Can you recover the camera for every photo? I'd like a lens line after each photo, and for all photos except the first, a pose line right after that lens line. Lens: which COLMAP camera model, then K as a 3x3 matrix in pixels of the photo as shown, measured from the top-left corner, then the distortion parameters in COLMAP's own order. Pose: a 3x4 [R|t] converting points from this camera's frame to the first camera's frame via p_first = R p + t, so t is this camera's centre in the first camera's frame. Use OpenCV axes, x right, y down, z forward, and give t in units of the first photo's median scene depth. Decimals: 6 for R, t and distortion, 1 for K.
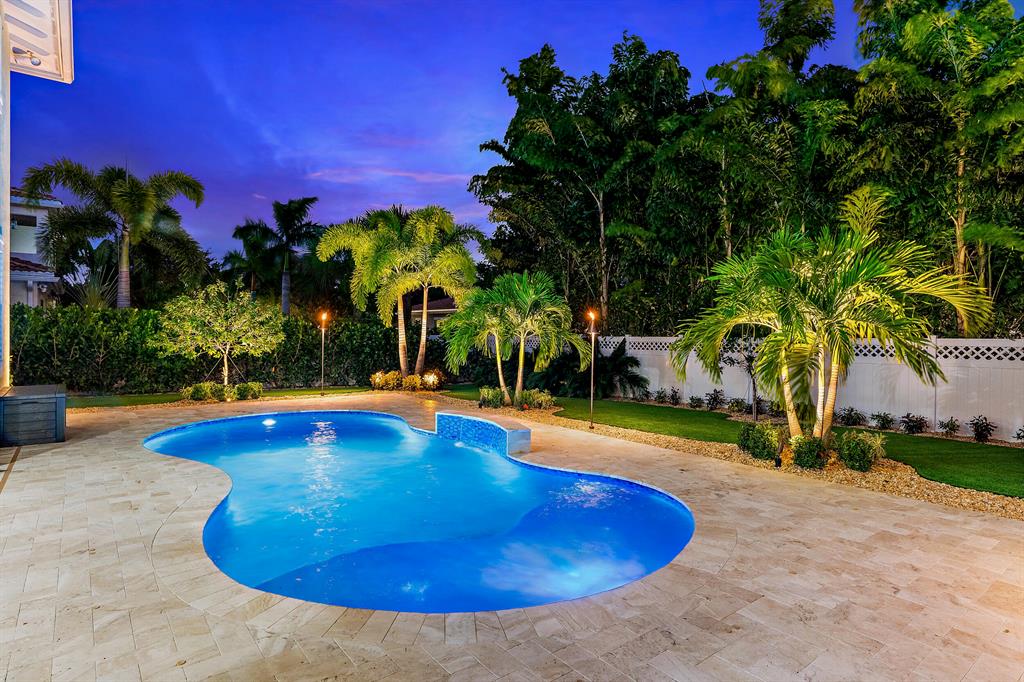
lens RADIAL K [[561.7, 0, 512.7], [0, 561.7, 341.7], [0, 0, 1]] dist [-0.002483, -0.001955]
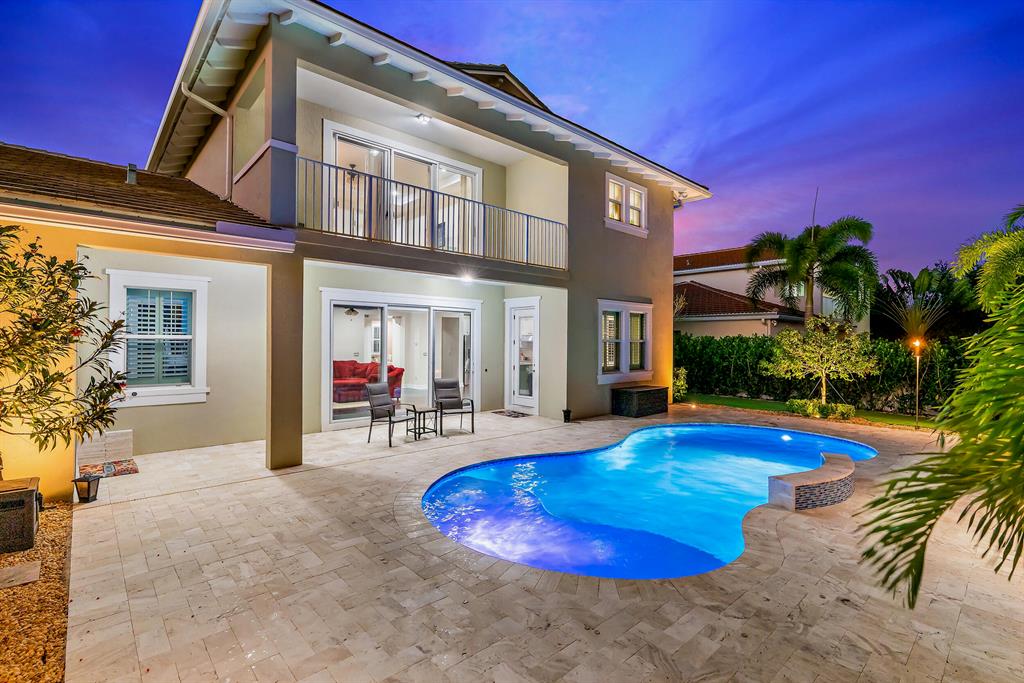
lens RADIAL K [[474.6, 0, 510.7], [0, 474.6, 345.1], [0, 0, 1]] dist [0.001027, 0.000018]
pose [[0.069087, -0.001081, -0.997610, 0.412796], [-0.020636, 0.999784, -0.002513, -0.027221], [0.997397, 0.020761, 0.069050, 0.290377]]
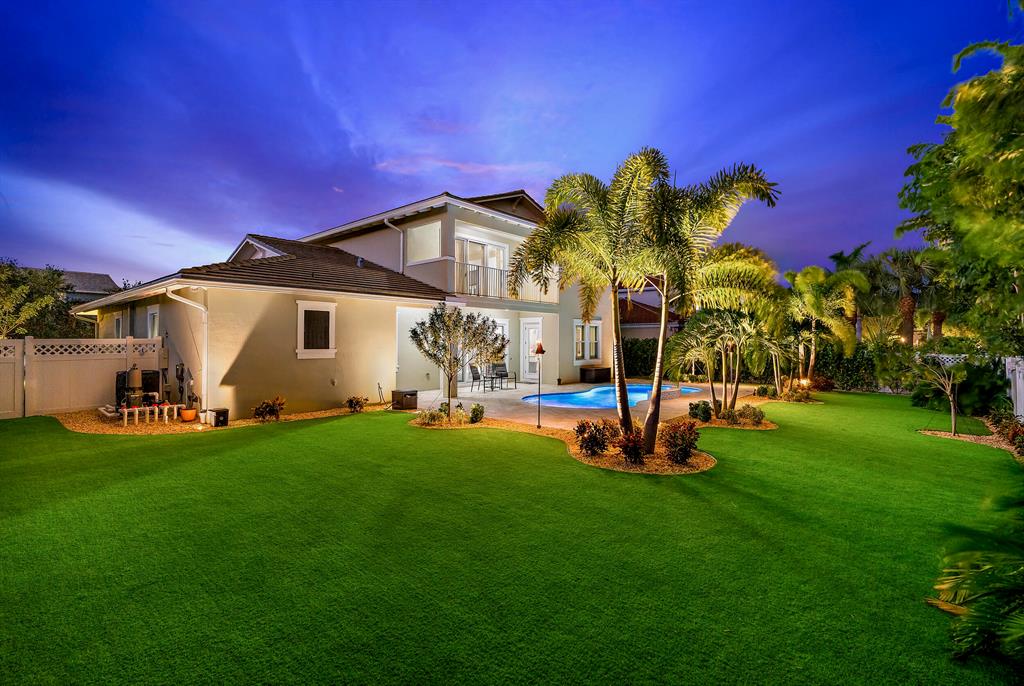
lens RADIAL K [[474.6, 0, 512.5], [0, 474.6, 339.7], [0, 0, 1]] dist [0.001027, 0.000018]
pose [[0.184625, -0.007677, -0.982779, 1.128271], [-0.019115, 0.999752, -0.011401, -0.025848], [0.982623, 0.020891, 0.184432, -0.004353]]
